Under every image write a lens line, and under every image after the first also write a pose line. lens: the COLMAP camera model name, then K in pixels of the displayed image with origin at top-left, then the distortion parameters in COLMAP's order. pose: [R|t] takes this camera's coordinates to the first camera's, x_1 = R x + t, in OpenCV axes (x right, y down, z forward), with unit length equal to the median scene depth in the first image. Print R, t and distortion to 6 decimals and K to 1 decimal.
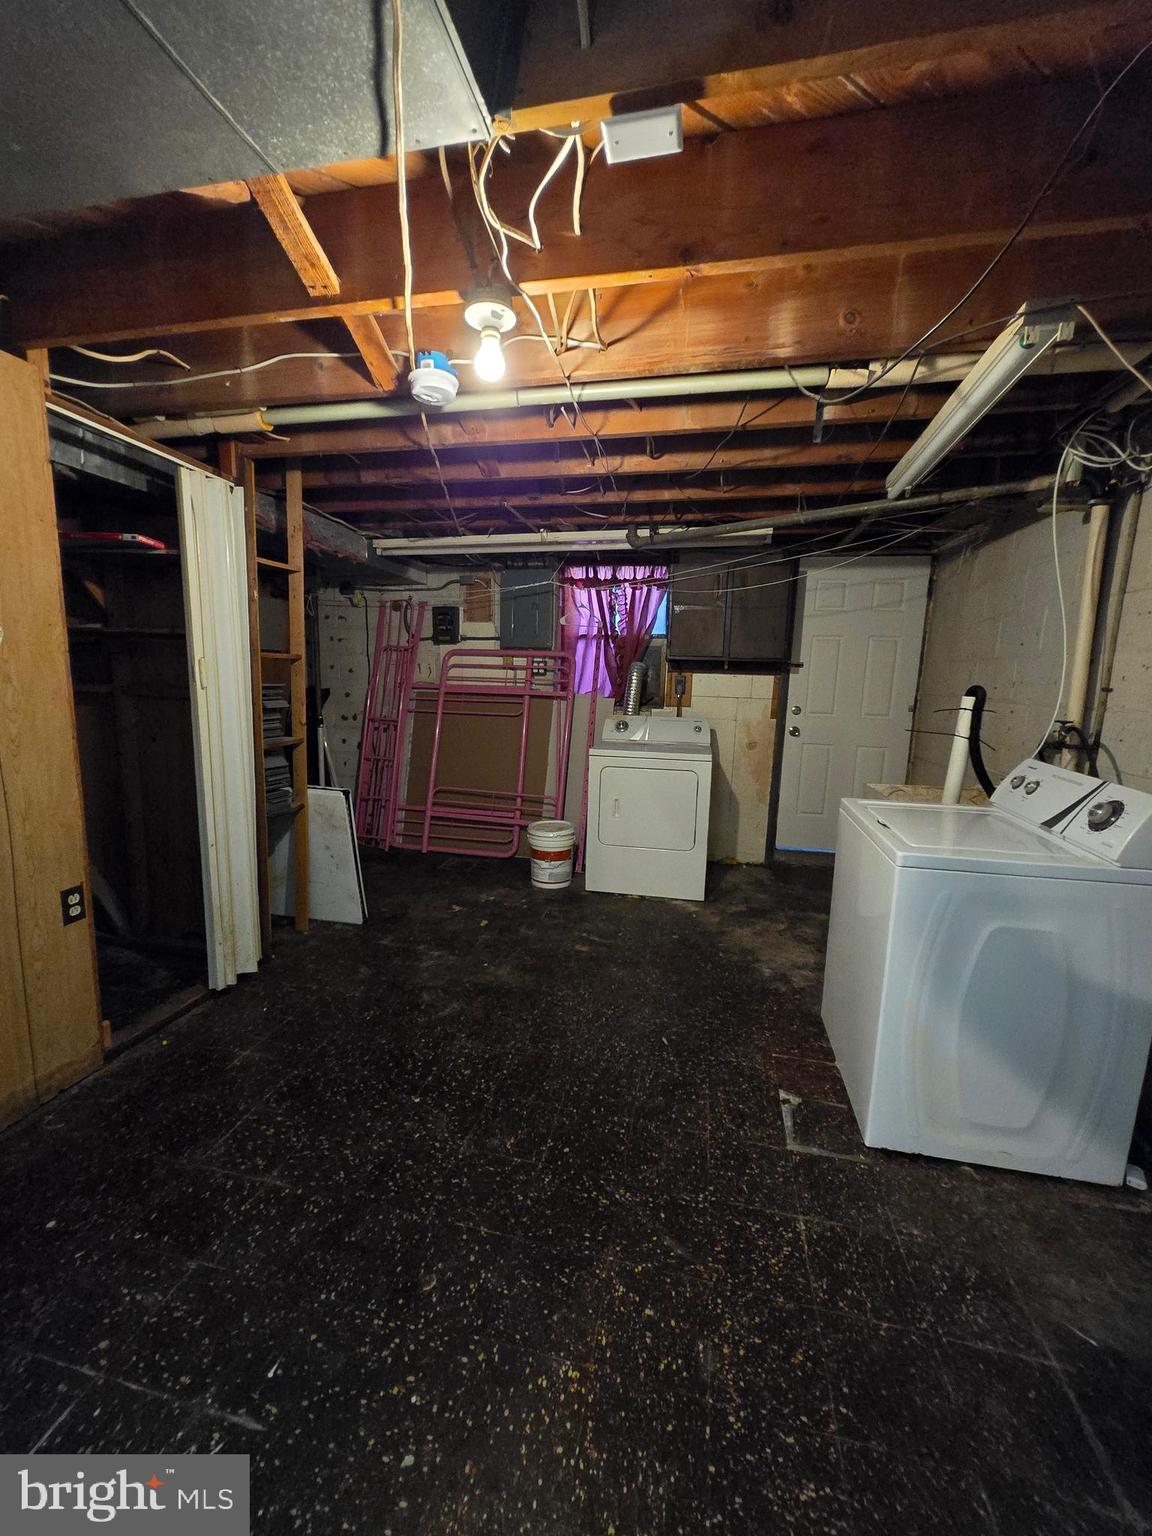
lens RADIAL K [[602.7, 0, 580.7], [0, 602.7, 770.5], [0, 0, 1]] dist [0.001756, 0.000194]
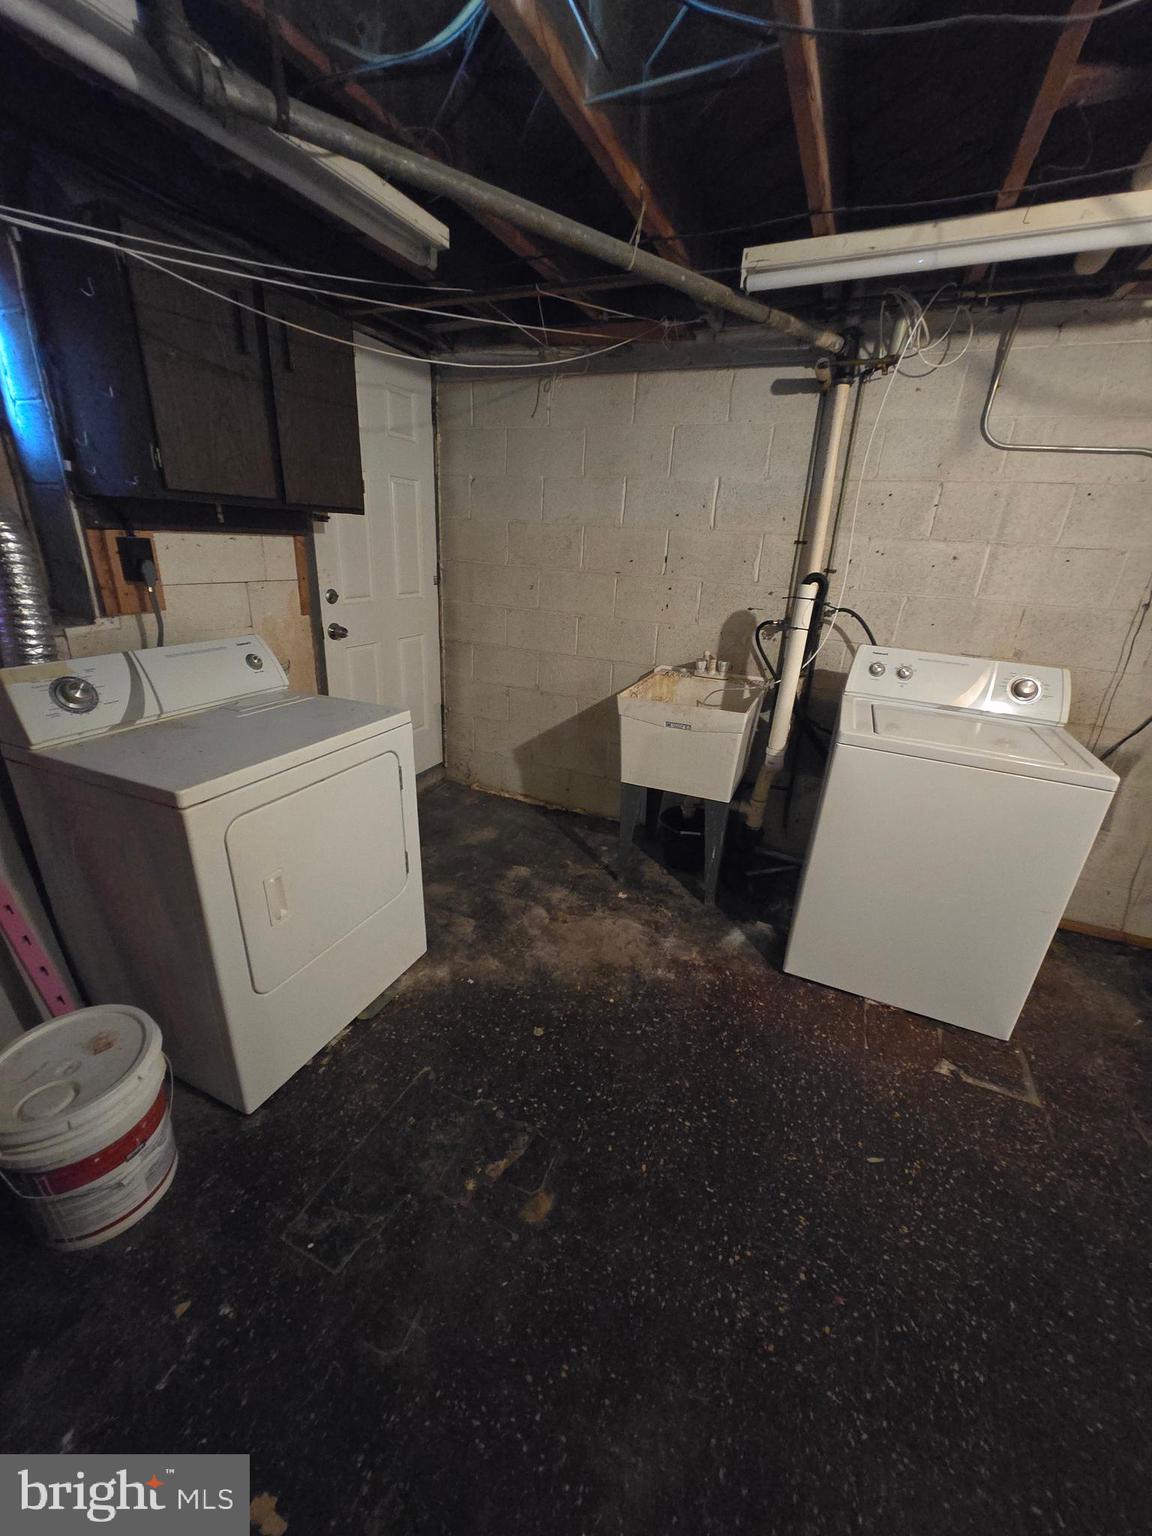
lens RADIAL K [[602.7, 0, 576.9], [0, 602.7, 763.3], [0, 0, 1]] dist [0.001756, 0.000194]
pose [[0.211928, -0.353279, 0.911197, -0.236865], [0.112041, 0.935011, 0.336453, -0.136839], [-0.970841, 0.030788, 0.237737, 0.709730]]
